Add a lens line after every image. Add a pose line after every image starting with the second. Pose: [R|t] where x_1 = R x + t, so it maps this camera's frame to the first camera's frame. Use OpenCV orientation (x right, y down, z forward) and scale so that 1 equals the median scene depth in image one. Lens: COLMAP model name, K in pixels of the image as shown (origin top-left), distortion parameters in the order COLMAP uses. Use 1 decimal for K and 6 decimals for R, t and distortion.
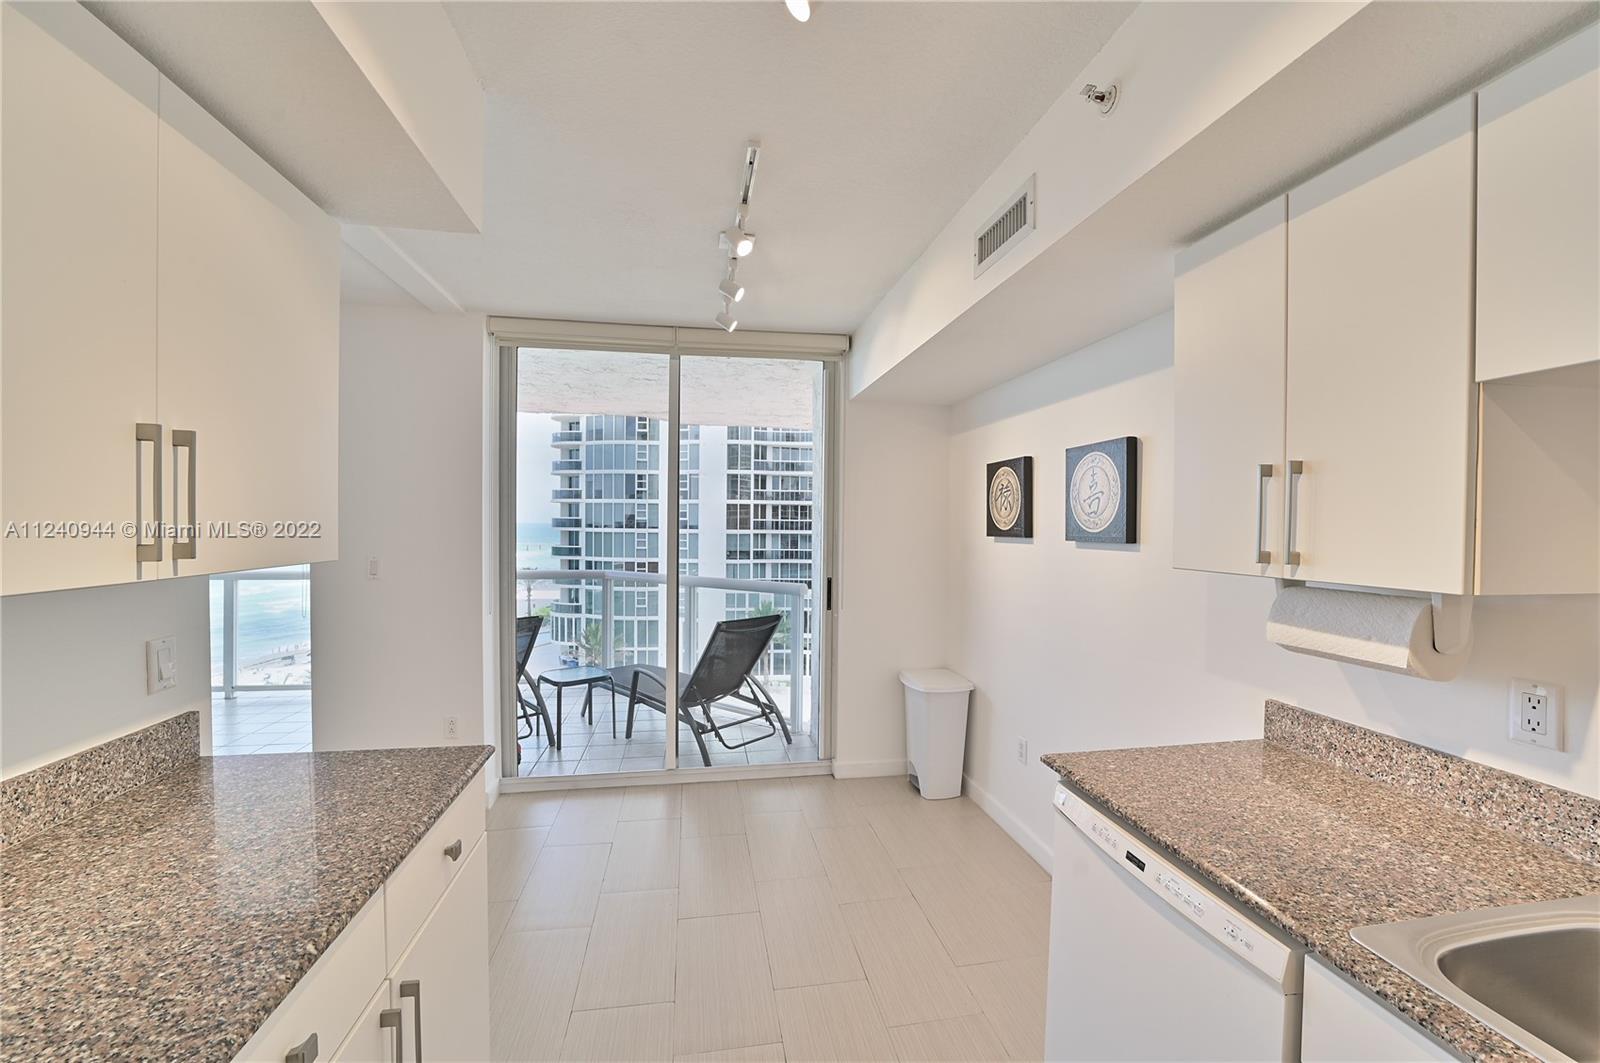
lens RADIAL K [[624.3, 0, 805.5], [0, 624.3, 537.2], [0, 0, 1]] dist [-0.028791, 0.006329]
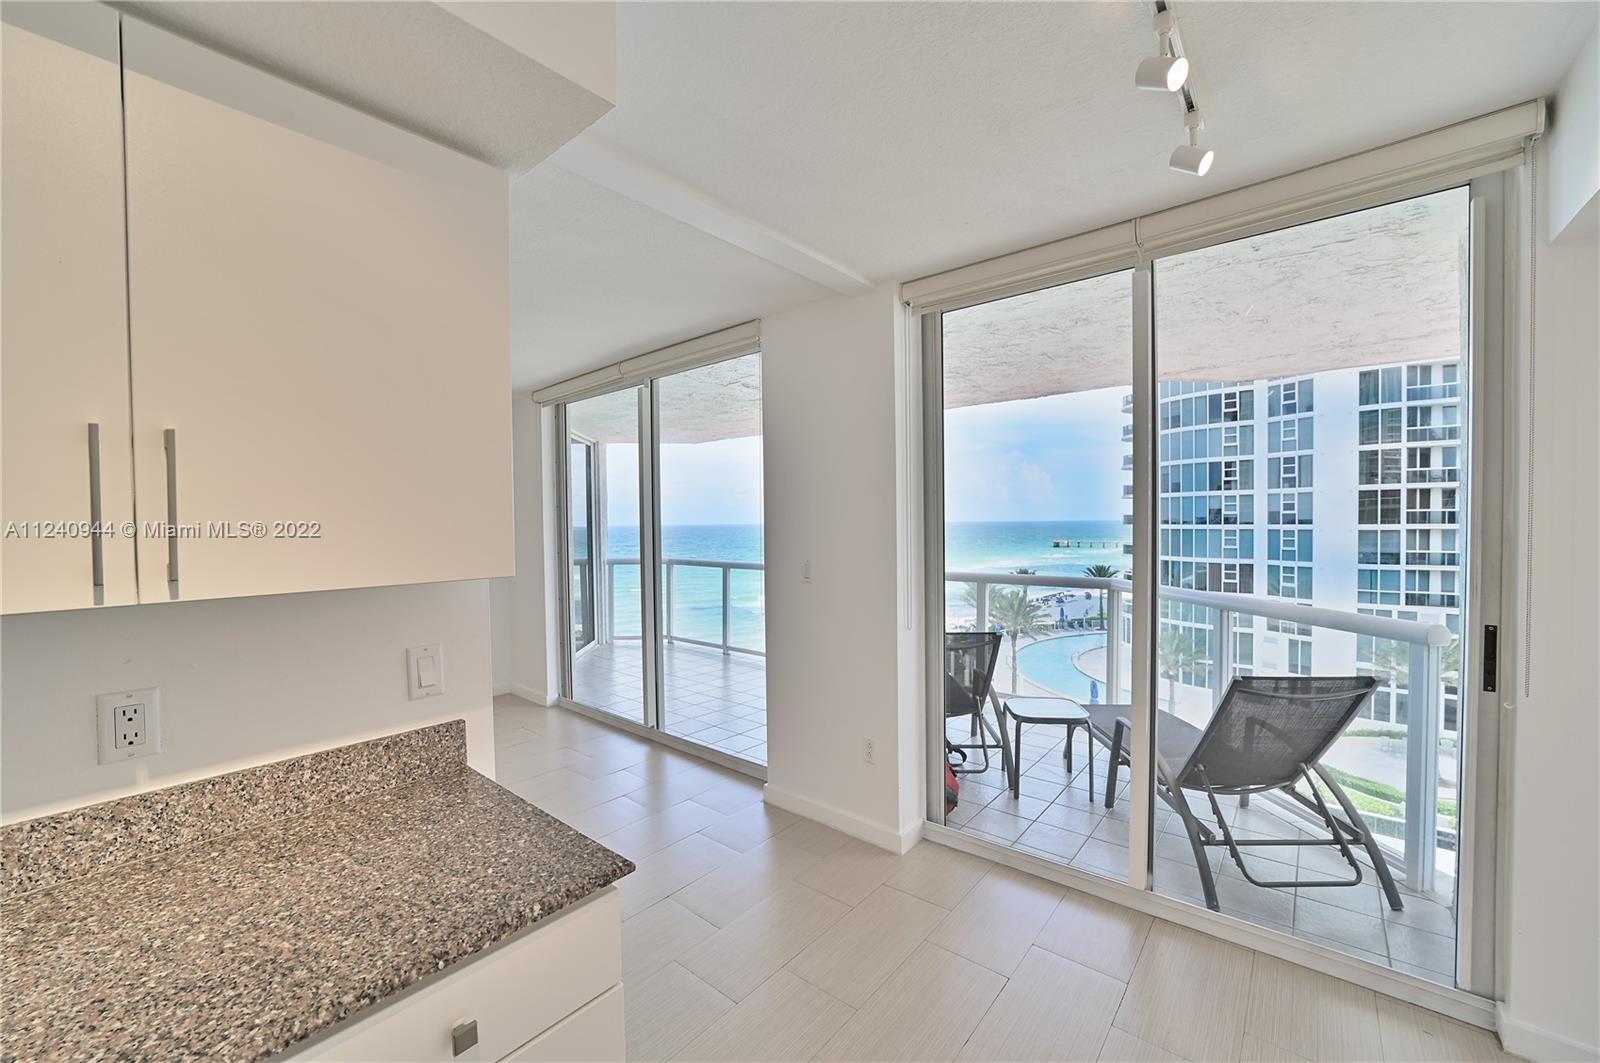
lens RADIAL K [[624.3, 0, 805.4], [0, 624.3, 537.8], [0, 0, 1]] dist [-0.028791, 0.006329]
pose [[0.650408, 0.001747, -0.759583, 0.050843], [0.001849, 0.999991, 0.003884, -0.006306], [0.759583, -0.003930, 0.650398, 0.287858]]
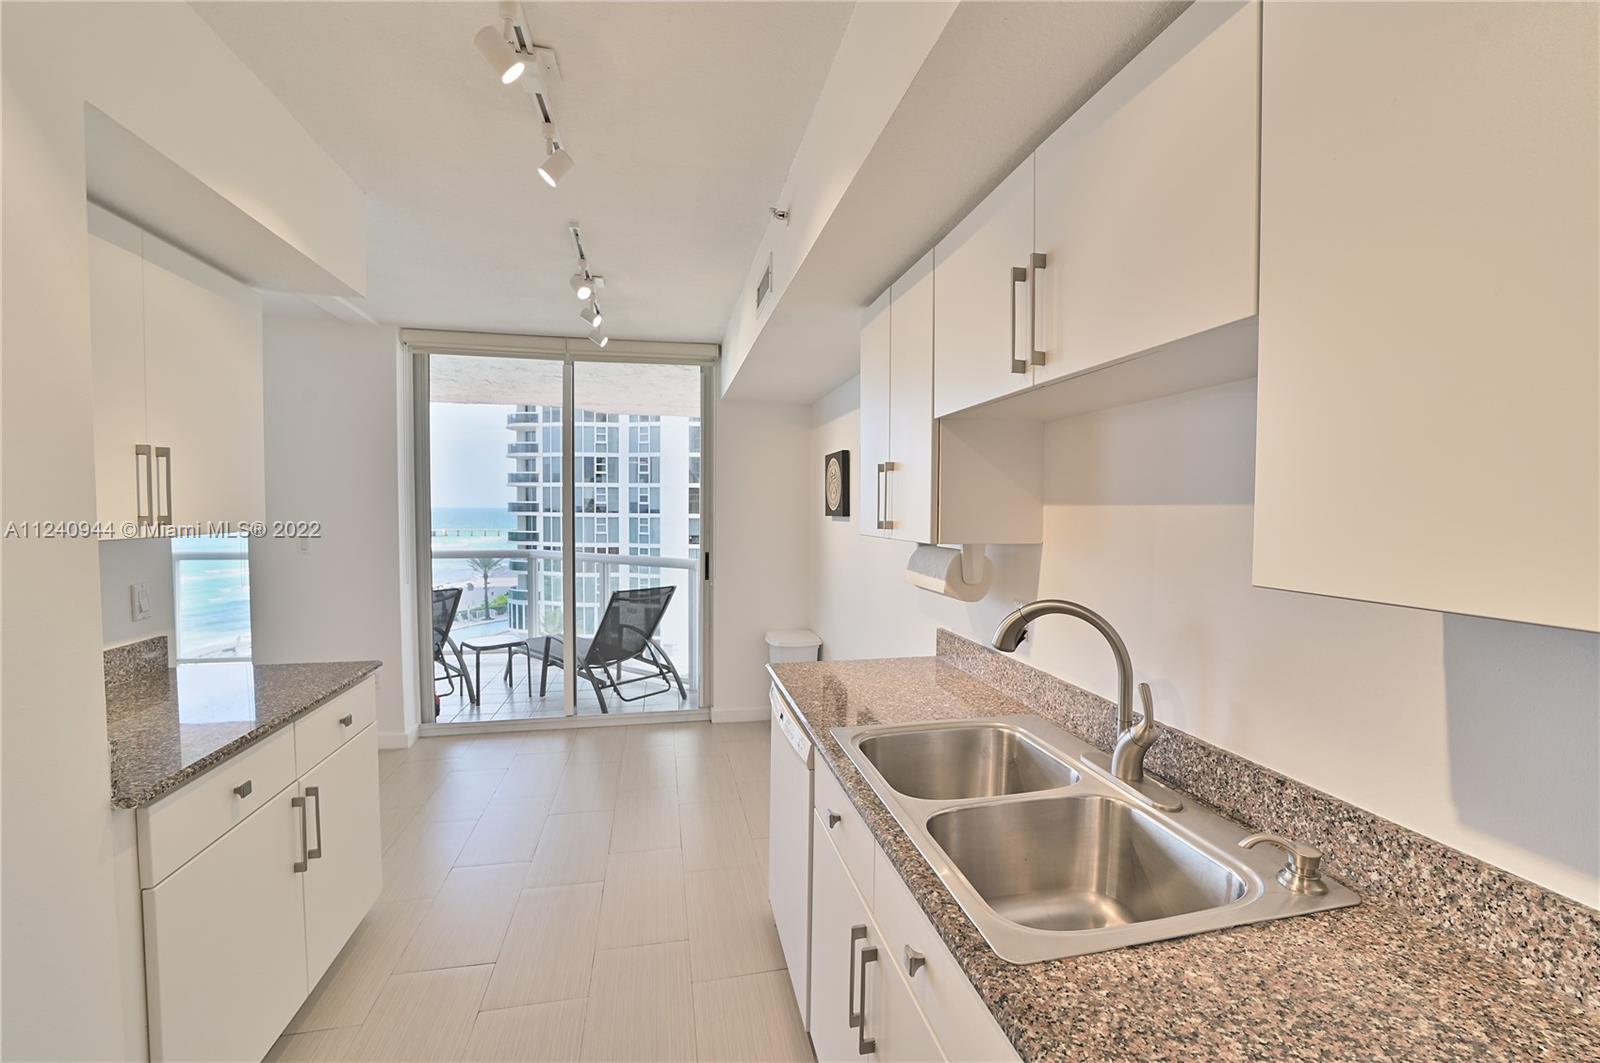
lens RADIAL K [[636.1, 0, 790.0], [0, 636.1, 536.2], [0, 0, 1]] dist [-0.011726, 0.001283]
pose [[0.999558, -0.003695, 0.029492, 0.159182], [0.003009, 0.999725, 0.023268, 0.007764], [-0.029570, -0.023169, 0.999294, -0.193221]]
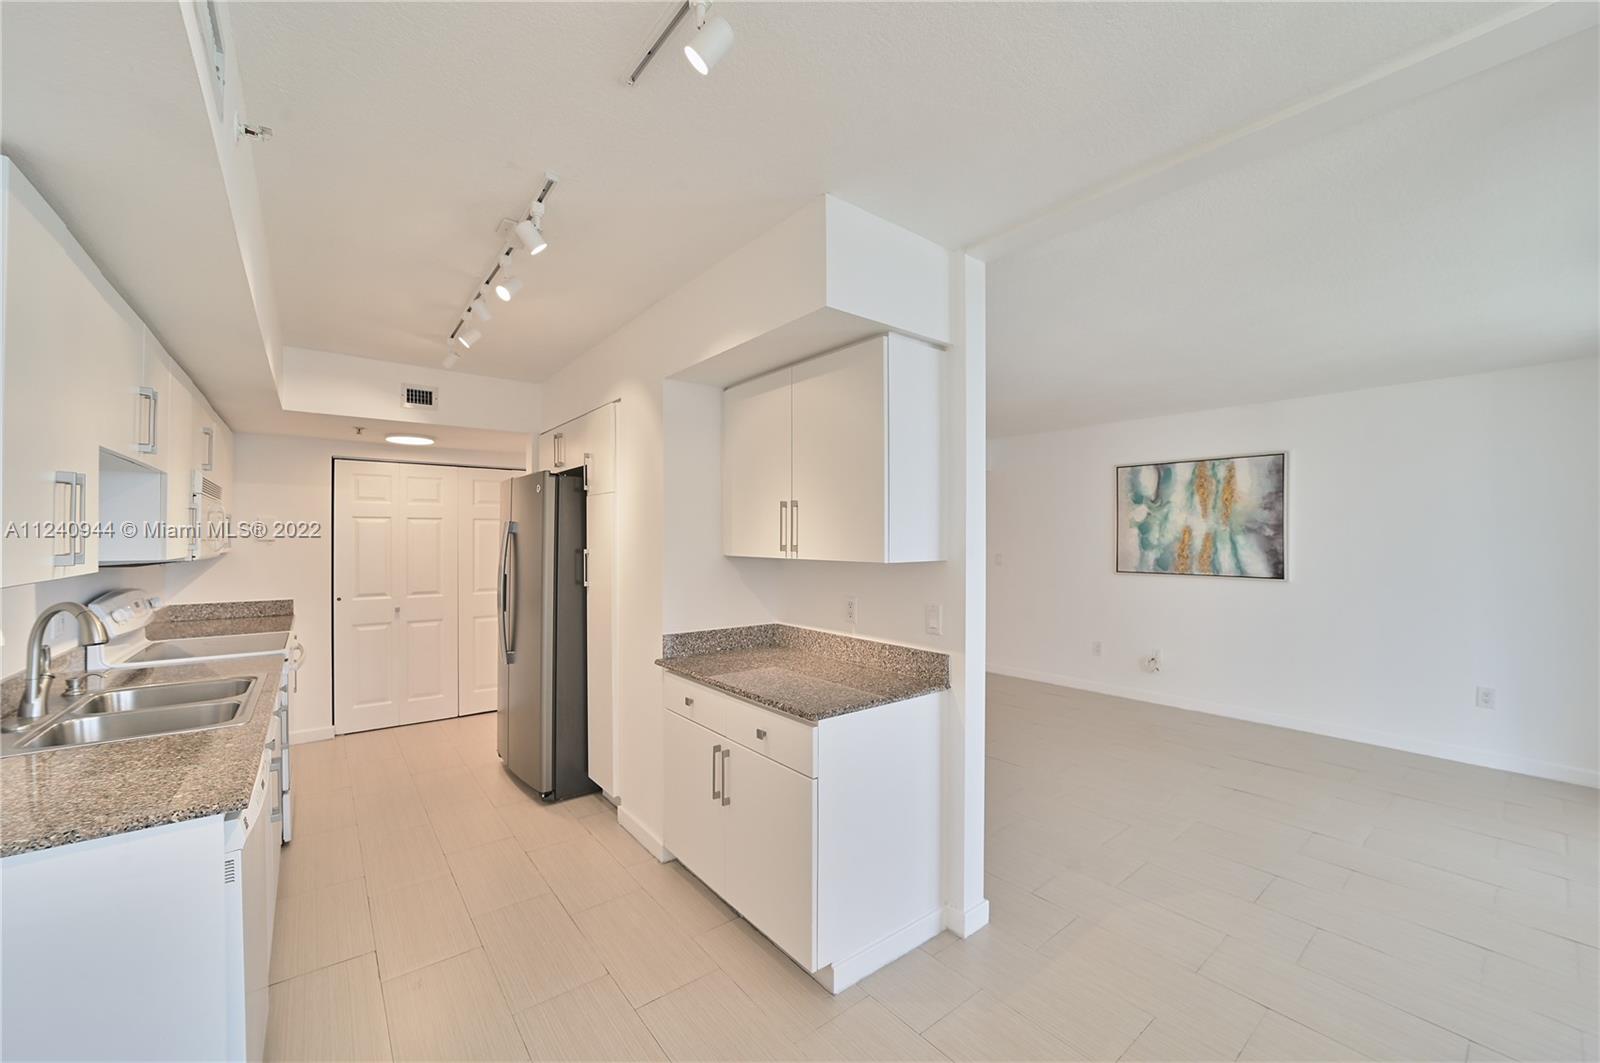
lens RADIAL K [[624.3, 0, 812.1], [0, 624.3, 538.9], [0, 0, 1]] dist [-0.028791, 0.006329]
pose [[-0.875133, -0.011593, -0.483744, 0.041449], [-0.022614, 0.999600, 0.016955, -0.015828], [0.483354, 0.025777, -0.875045, 0.848907]]
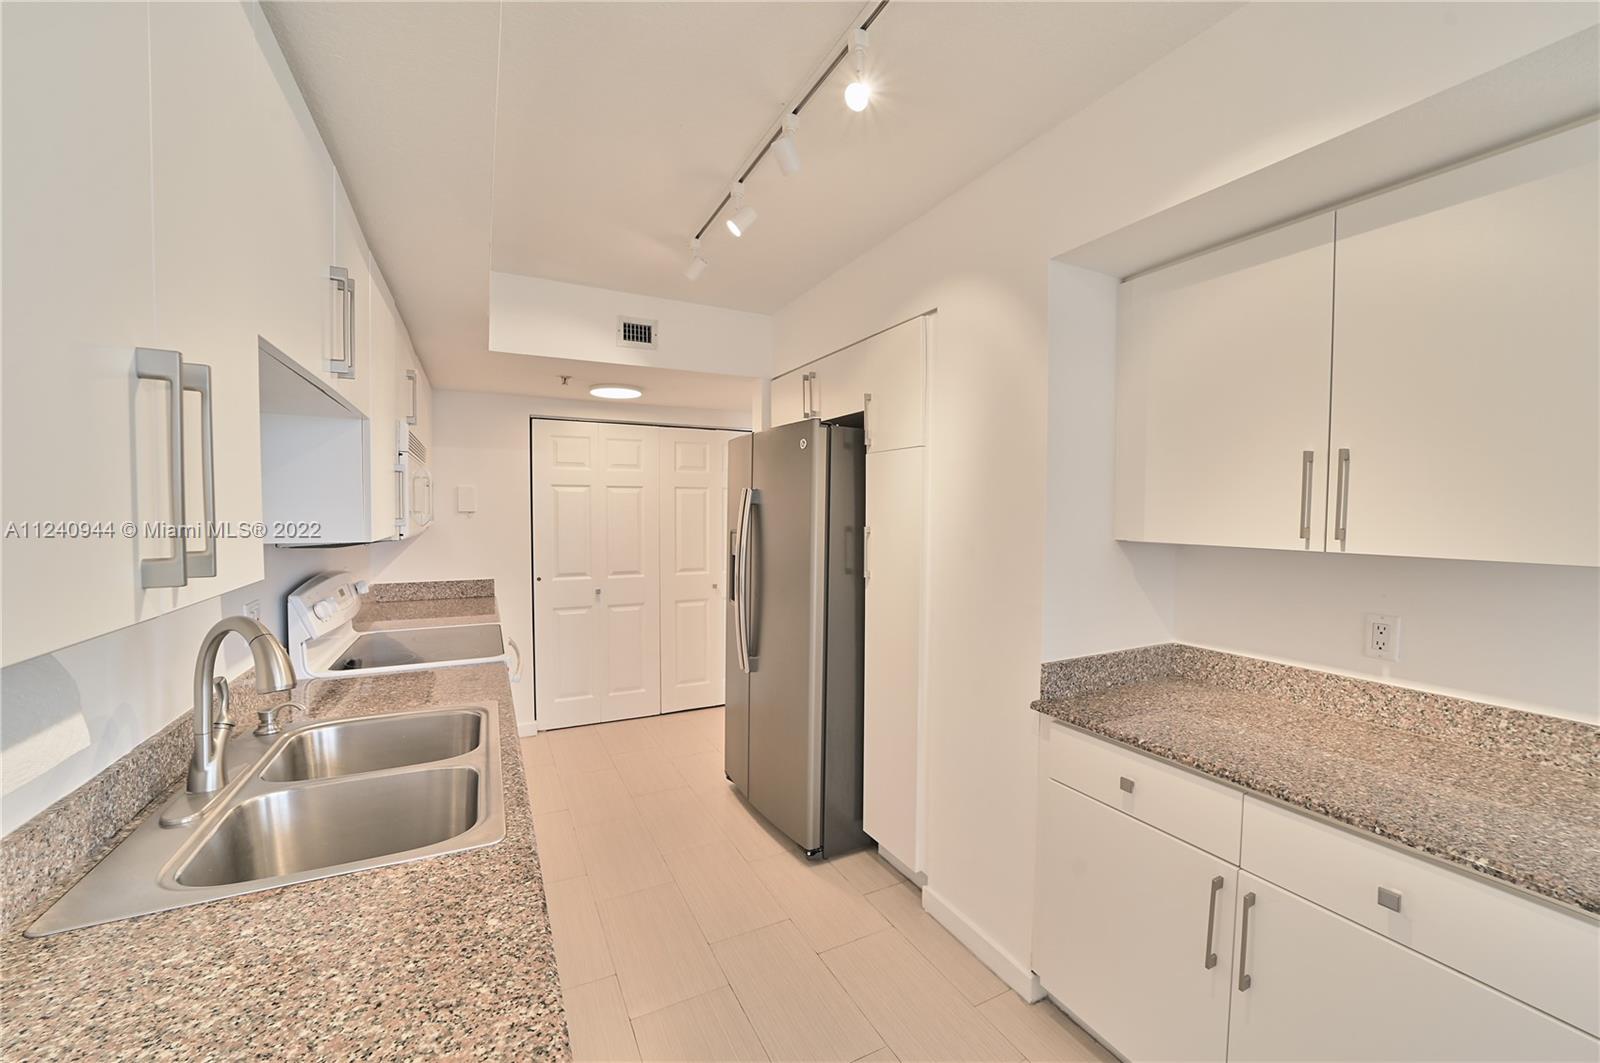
lens RADIAL K [[624.3, 0, 807.7], [0, 624.3, 538.8], [0, 0, 1]] dist [-0.028791, 0.006329]
pose [[-0.952184, -0.000563, -0.305526, 0.152464], [-0.022420, 0.997431, 0.068034, -0.009066], [0.304703, 0.071630, -0.949750, 0.509565]]
